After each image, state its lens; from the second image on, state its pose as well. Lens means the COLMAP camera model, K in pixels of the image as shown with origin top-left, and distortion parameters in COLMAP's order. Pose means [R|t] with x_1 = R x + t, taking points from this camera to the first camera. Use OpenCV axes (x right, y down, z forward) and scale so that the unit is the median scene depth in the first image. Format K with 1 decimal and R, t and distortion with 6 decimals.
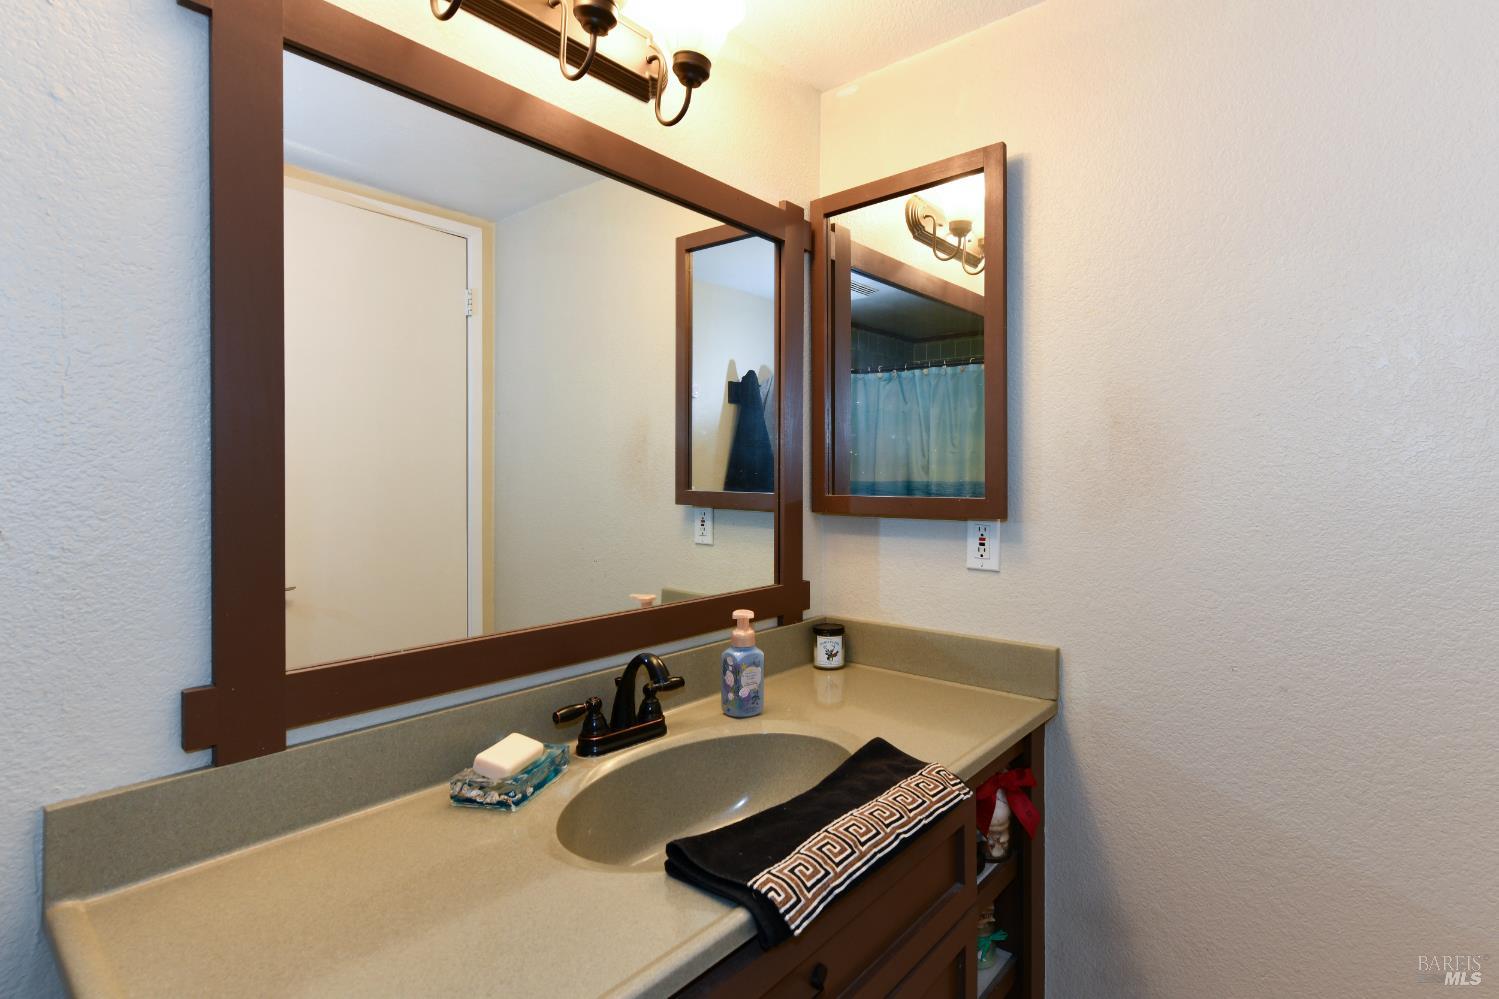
lens RADIAL K [[719.3, 0, 752.6], [0, 719.3, 473.4], [0, 0, 1]] dist [0.035032, -0.000089]
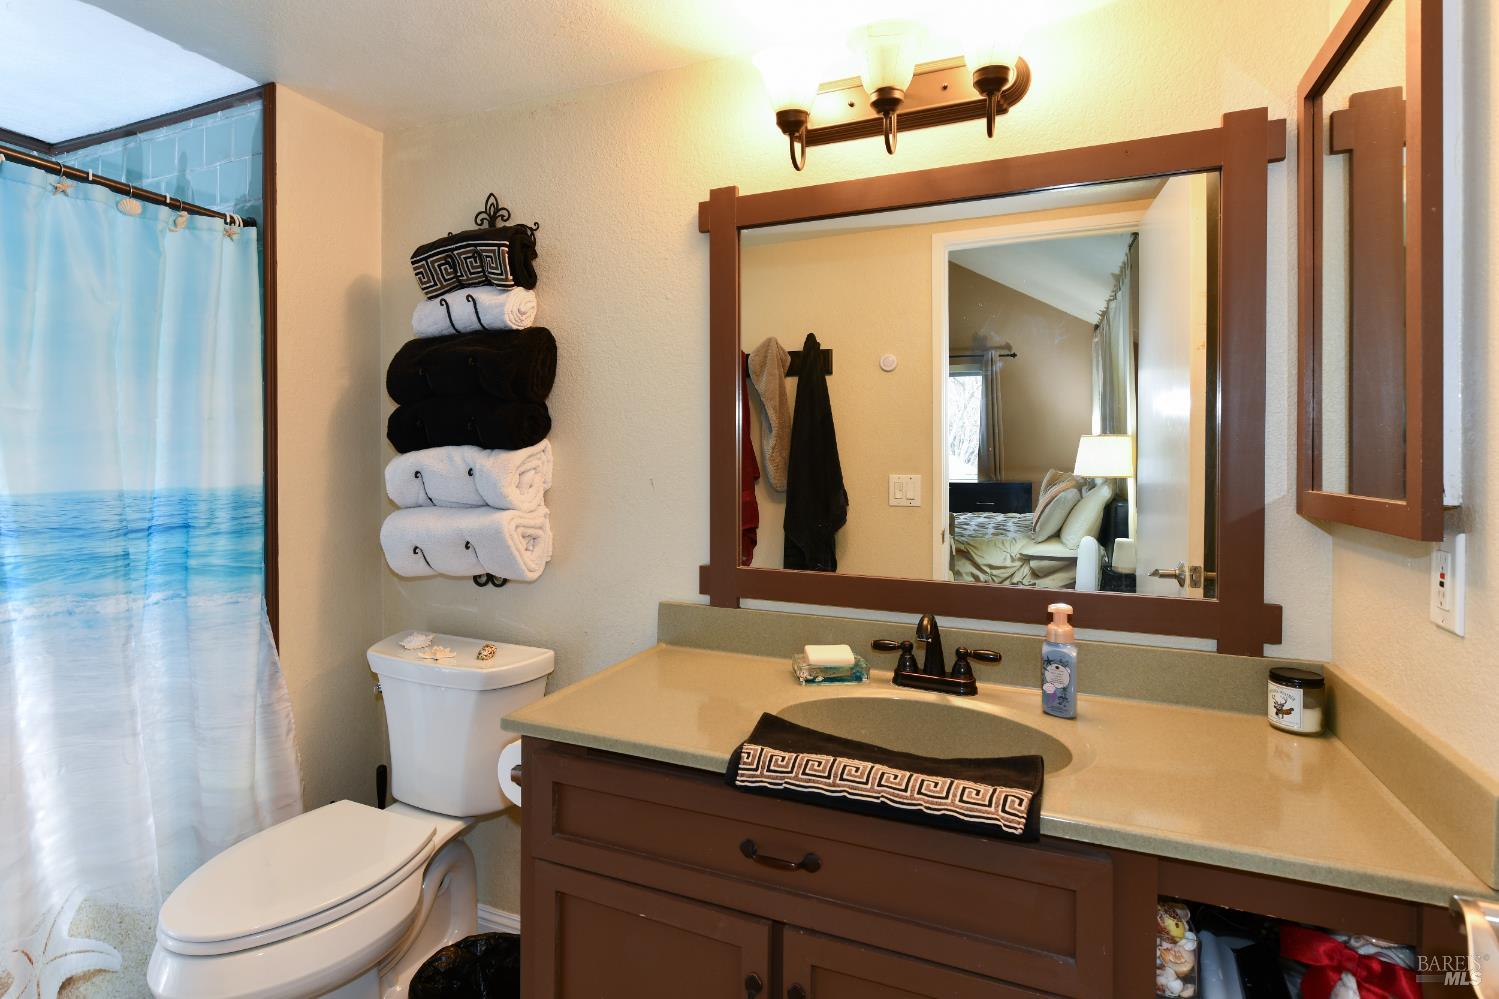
lens RADIAL K [[719.8, 0, 752.7], [0, 719.8, 465.1], [0, 0, 1]] dist [0.000093, -0.000096]
pose [[0.295044, 0.005844, -0.955466, 0.799462], [0.005679, 0.999953, 0.007869, -0.005305], [0.955467, -0.007747, 0.294997, 0.342840]]
